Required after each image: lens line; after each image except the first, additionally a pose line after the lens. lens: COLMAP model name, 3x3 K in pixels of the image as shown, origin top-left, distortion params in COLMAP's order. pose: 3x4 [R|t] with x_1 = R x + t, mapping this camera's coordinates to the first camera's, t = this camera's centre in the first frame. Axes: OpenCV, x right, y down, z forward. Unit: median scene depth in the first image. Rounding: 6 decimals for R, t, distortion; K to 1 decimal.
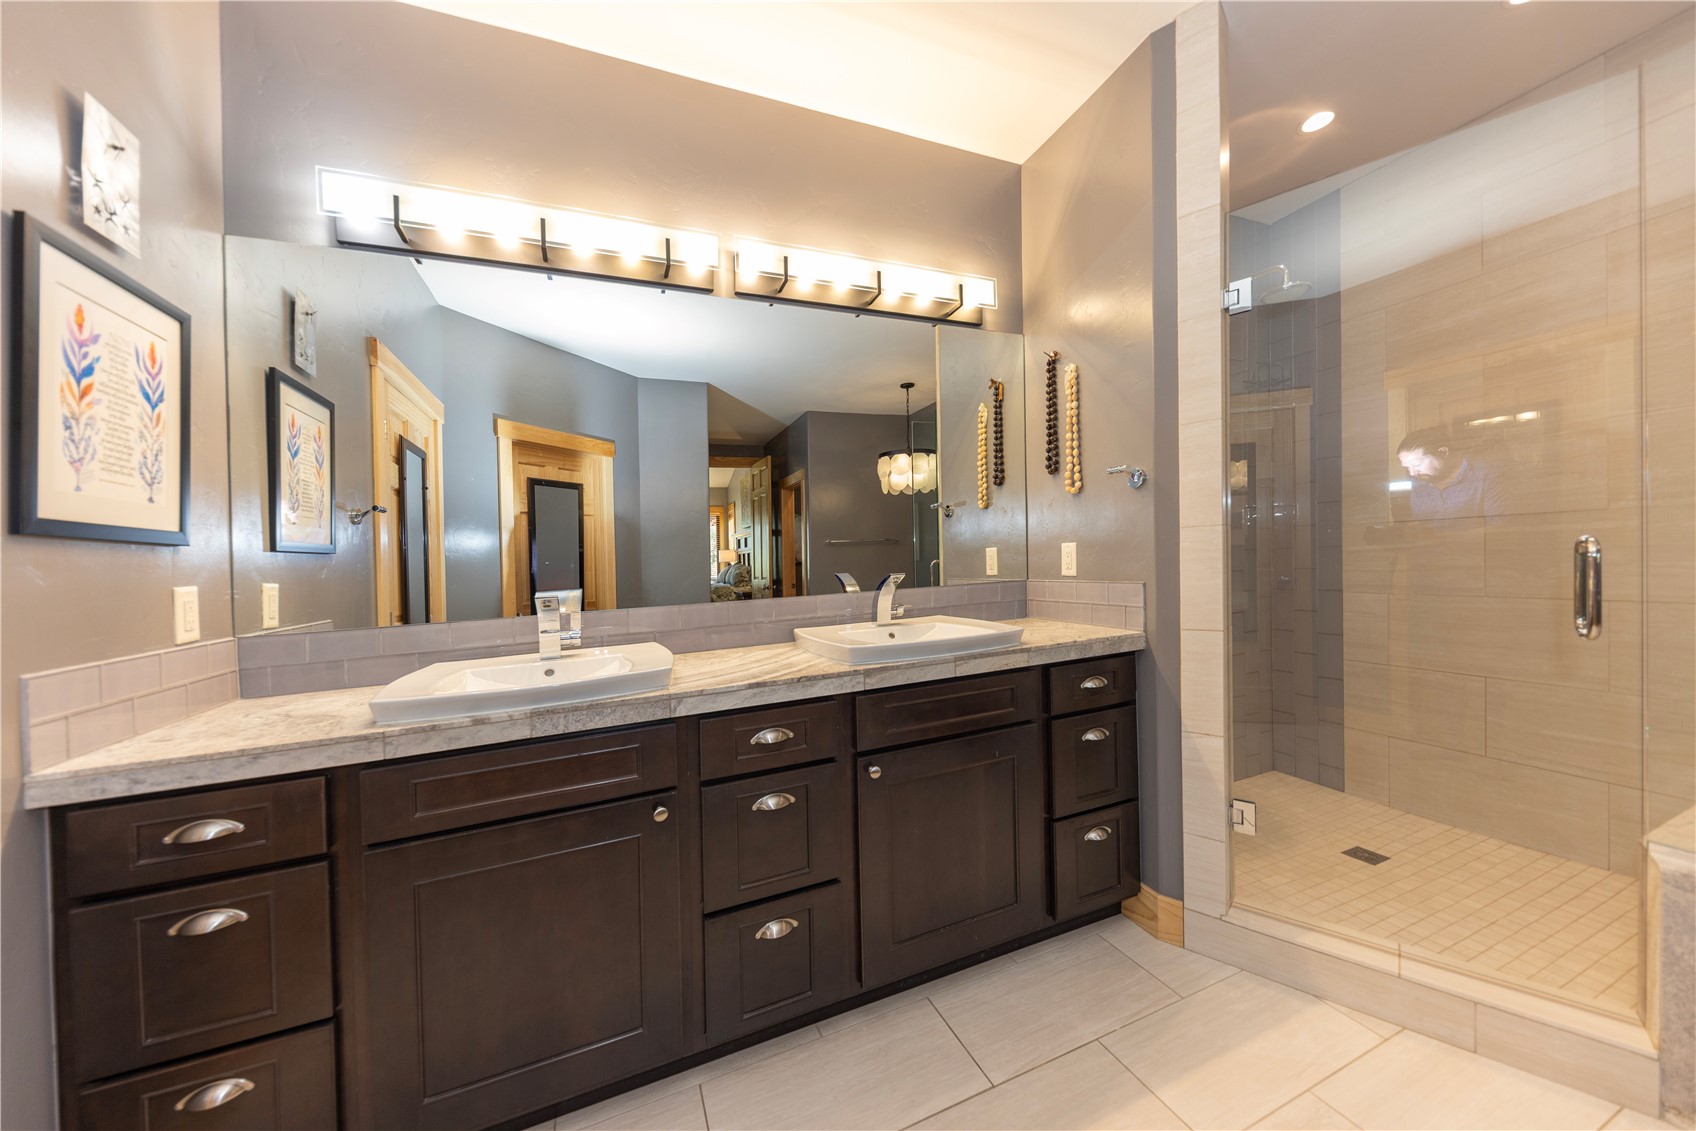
lens RADIAL K [[599.3, 0, 847.0], [0, 599.3, 551.2], [0, 0, 1]] dist [0.000075, -0.000262]
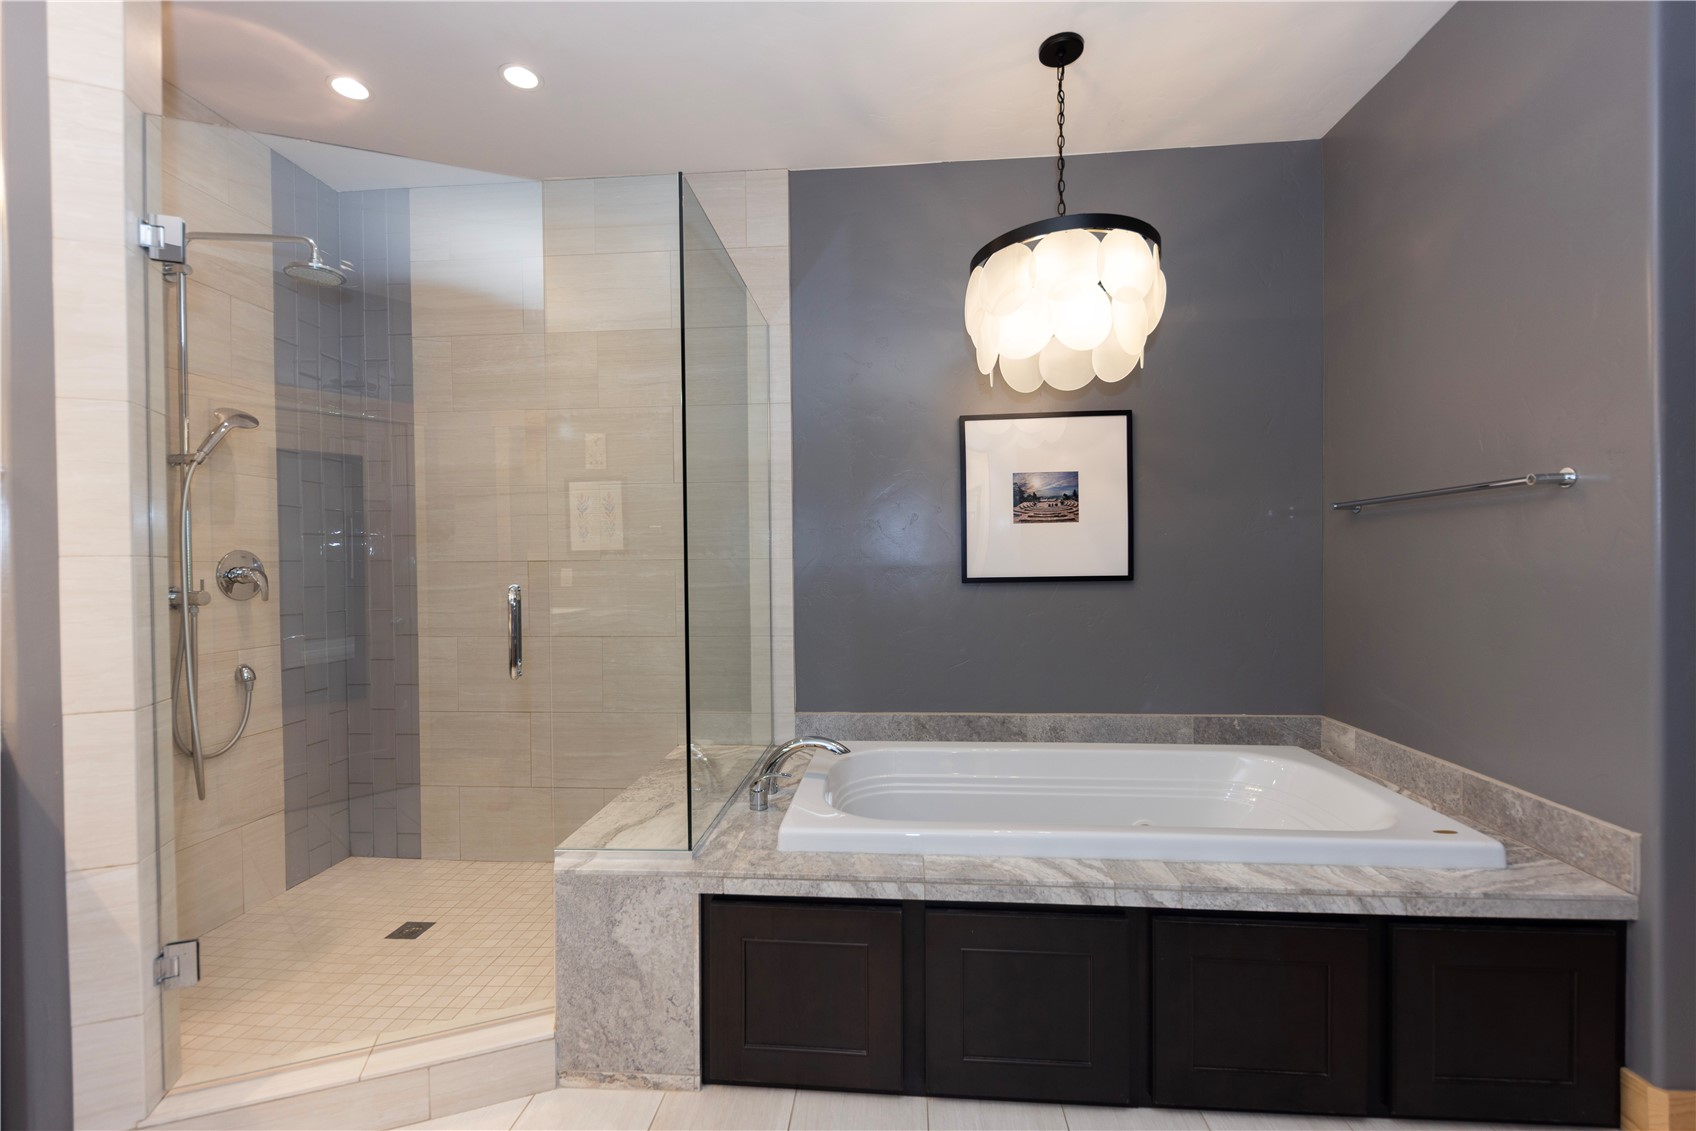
lens RADIAL K [[715.5, 0, 848.0], [0, 715.5, 565.5], [0, 0, 1]] dist [-0.000062, -0.000520]
pose [[0.455775, 0.041188, 0.889141, 0.235040], [-0.018196, 0.999151, -0.036957, -0.015251], [-0.889909, 0.000666, 0.456138, -0.094549]]
